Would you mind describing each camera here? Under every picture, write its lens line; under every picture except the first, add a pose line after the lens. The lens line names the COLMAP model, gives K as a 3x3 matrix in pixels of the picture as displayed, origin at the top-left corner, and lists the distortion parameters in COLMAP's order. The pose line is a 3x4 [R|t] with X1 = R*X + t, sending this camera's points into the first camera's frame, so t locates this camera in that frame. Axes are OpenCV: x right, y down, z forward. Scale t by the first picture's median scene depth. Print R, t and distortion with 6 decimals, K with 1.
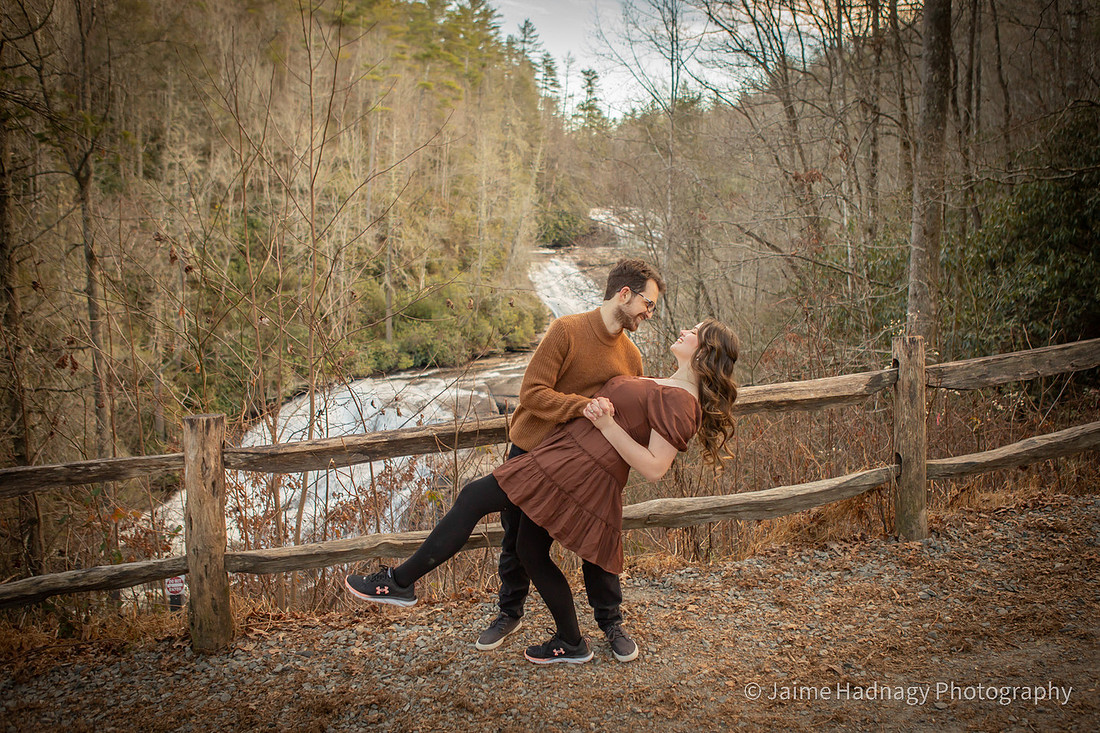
lens RADIAL K [[890.4, 0, 549.0], [0, 890.4, 403.3], [0, 0, 1]] dist [-0.096585, 0.092940]
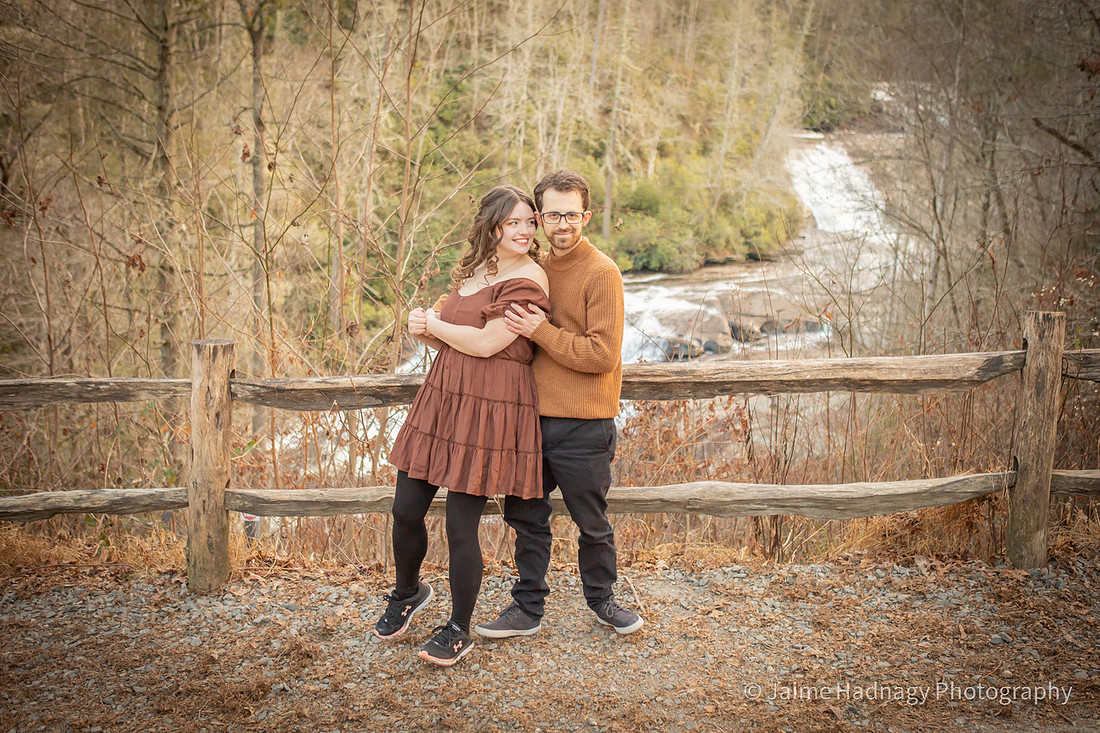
lens RADIAL K [[1089.1, 0, 550.0], [0, 1089.1, 366.5], [0, 0, 1]] dist [-0.080029, 0.109867]
pose [[0.972532, 0.086263, -0.216193, 0.204862], [-0.076559, 0.995662, 0.052883, -0.047368], [0.219816, -0.034879, 0.974918, -0.042361]]
